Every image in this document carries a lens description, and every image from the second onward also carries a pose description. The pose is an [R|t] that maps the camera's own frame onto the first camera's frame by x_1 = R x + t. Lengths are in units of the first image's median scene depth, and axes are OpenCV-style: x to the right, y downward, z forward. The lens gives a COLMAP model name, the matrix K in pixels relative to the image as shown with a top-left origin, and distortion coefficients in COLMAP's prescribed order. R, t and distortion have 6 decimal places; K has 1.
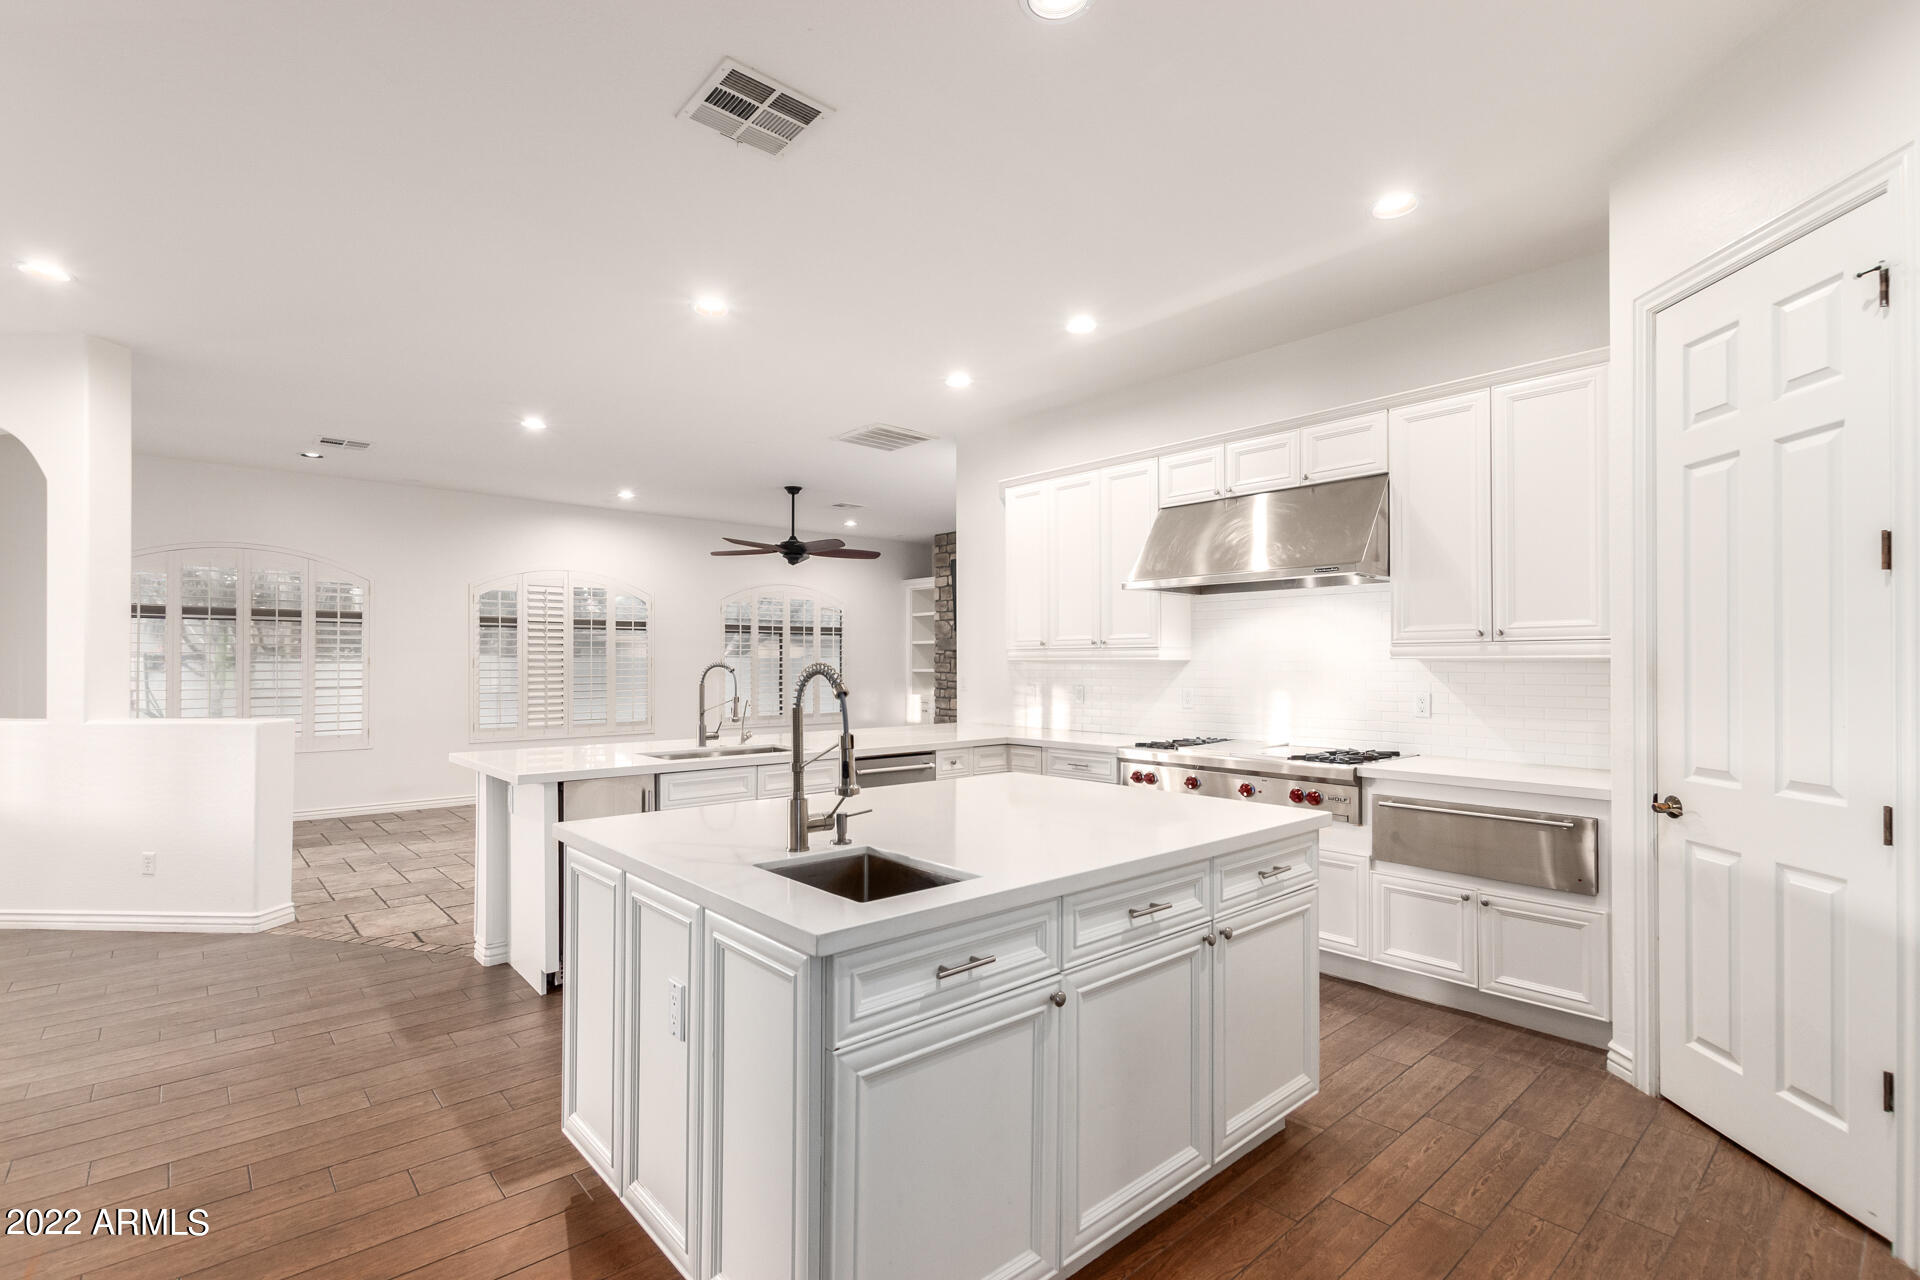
lens RADIAL K [[872.5, 0, 970.2], [0, 872.5, 655.0], [0, 0, 1]] dist [0.004739, 0.000473]
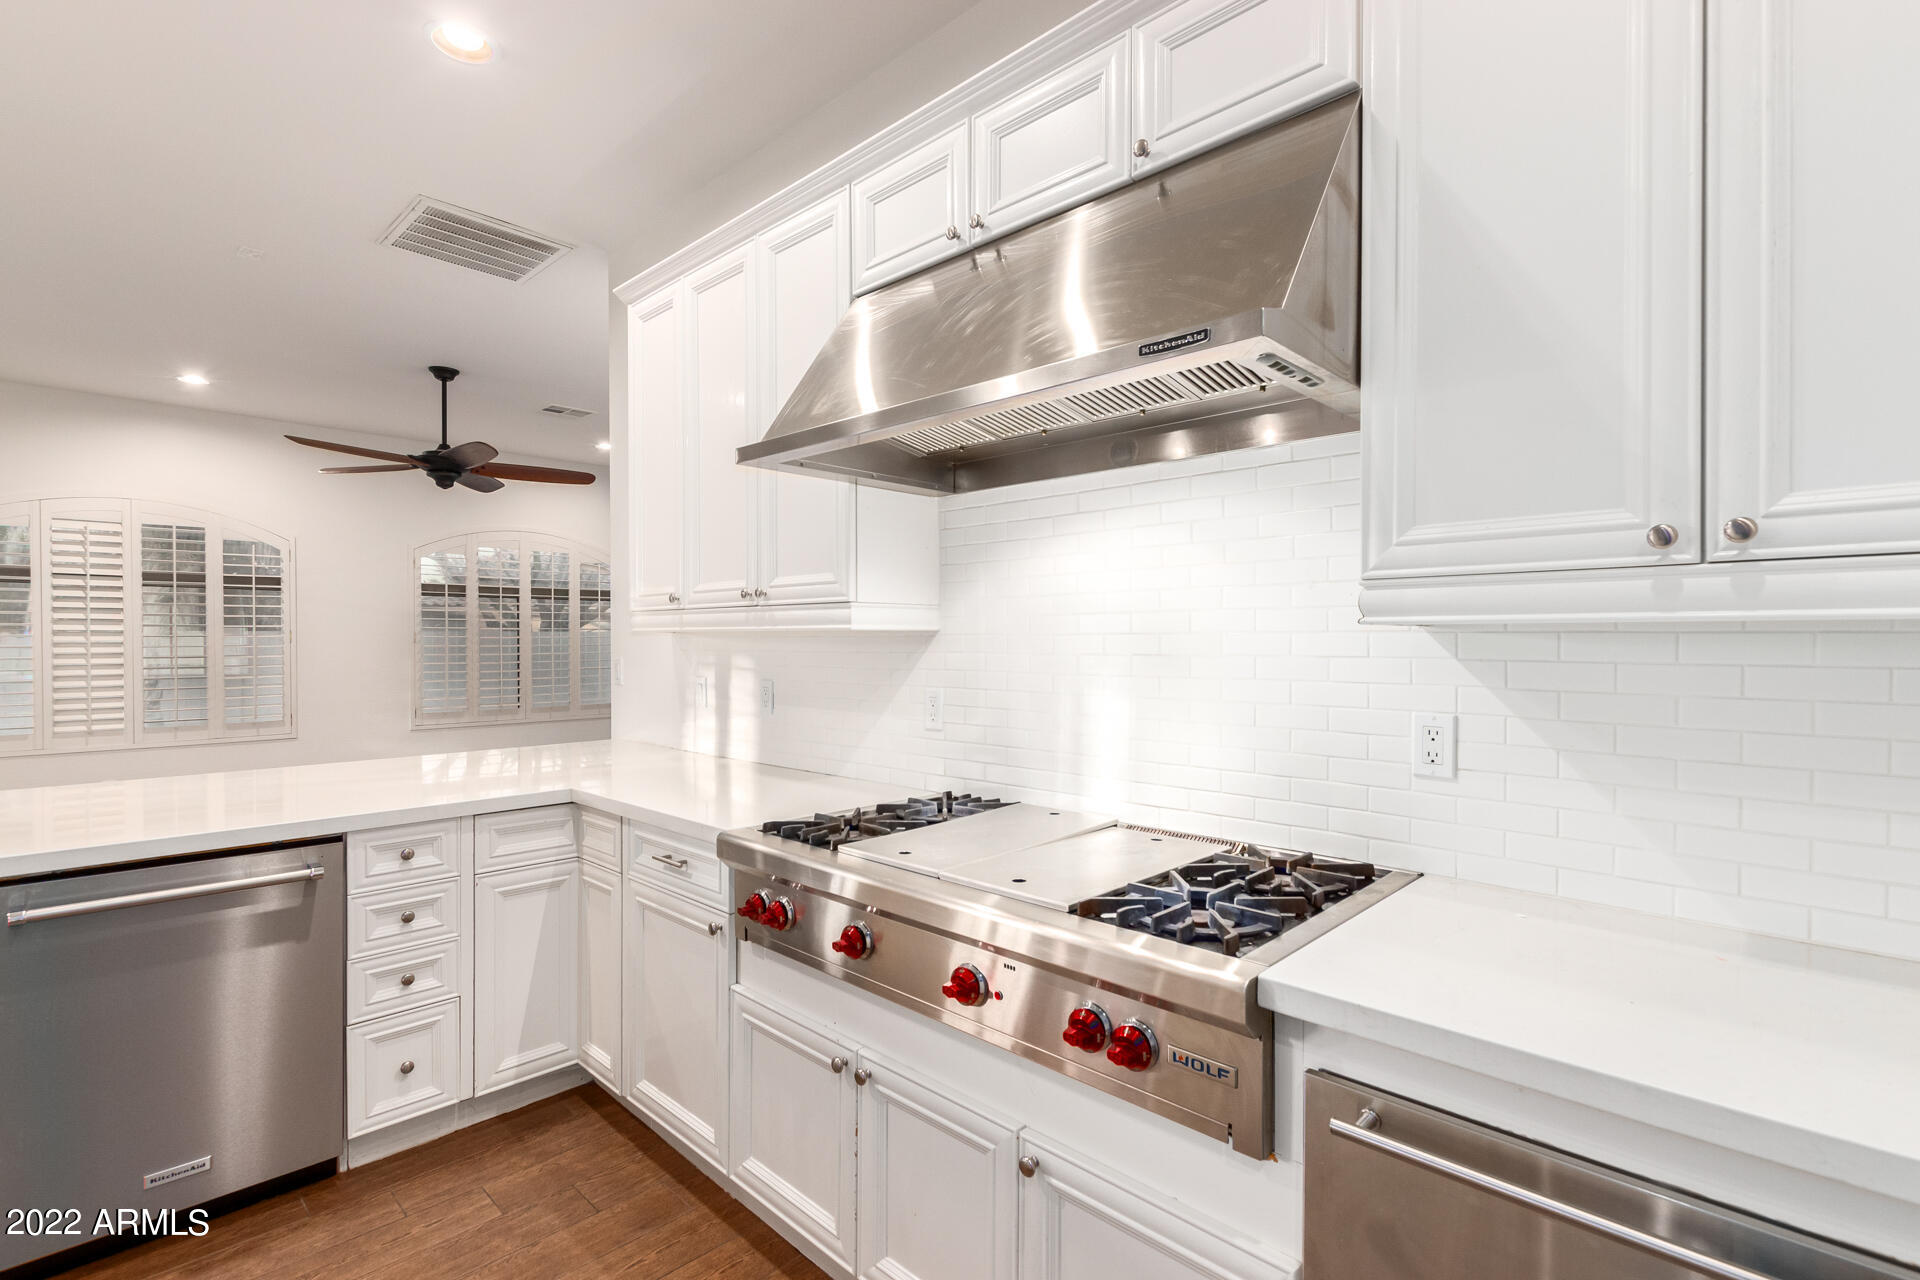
lens RADIAL K [[882.0, 0, 957.3], [0, 882.0, 649.7], [0, 0, 1]] dist [0.000190, -0.000054]
pose [[0.998309, -0.000078, 0.058125, 0.271355], [-0.001193, 0.999761, 0.021824, 0.006649], [-0.058112, -0.021856, 0.998071, 0.594509]]
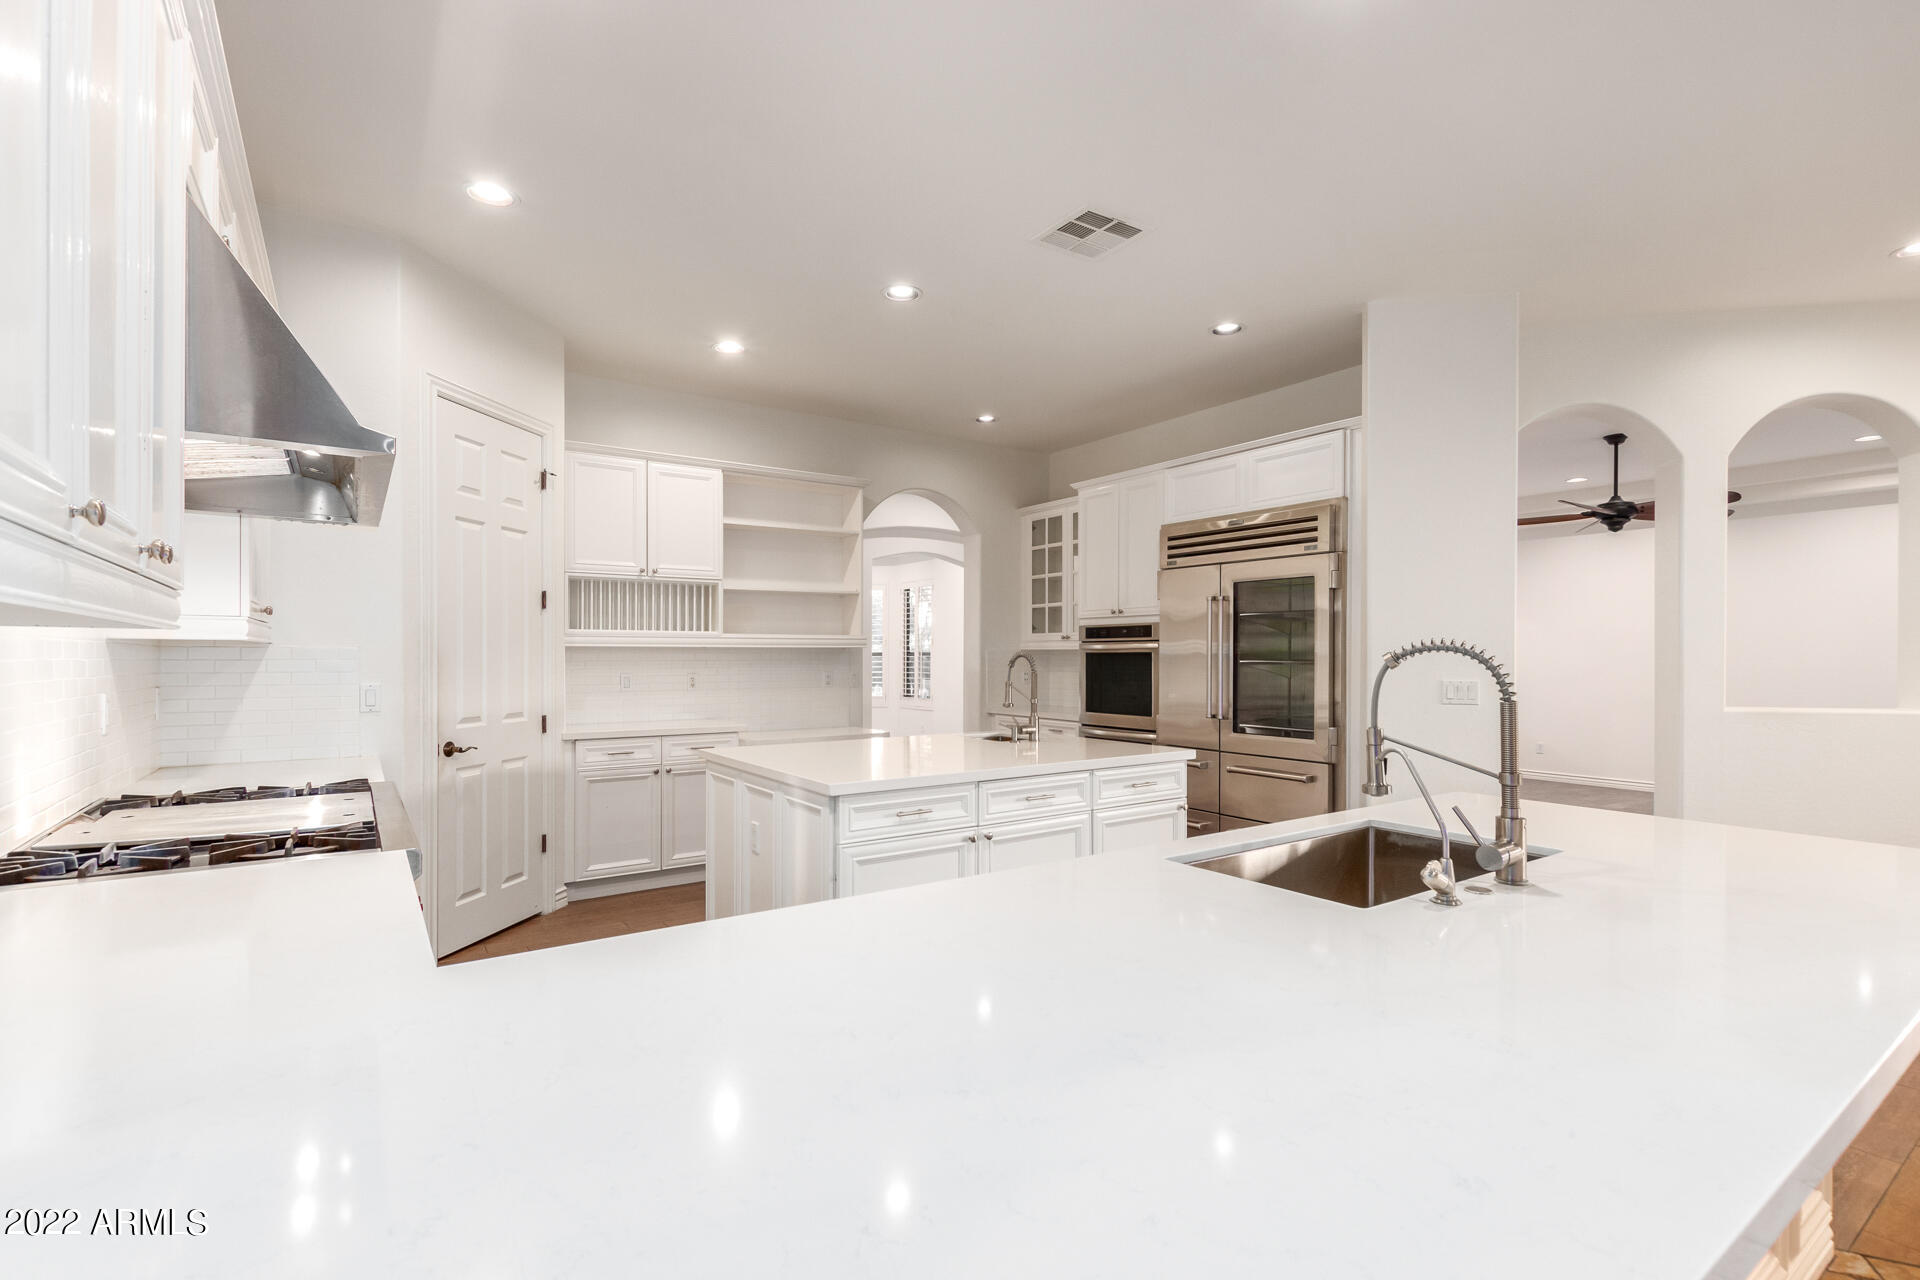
lens RADIAL K [[894.2, 0, 967.6], [0, 894.2, 668.3], [0, 0, 1]] dist [0.008945, 0.000052]
pose [[-0.990607, -0.002774, 0.136715, -0.152951], [-0.002089, 0.999985, 0.005153, 0.019051], [-0.136727, 0.004819, -0.990597, 1.458368]]
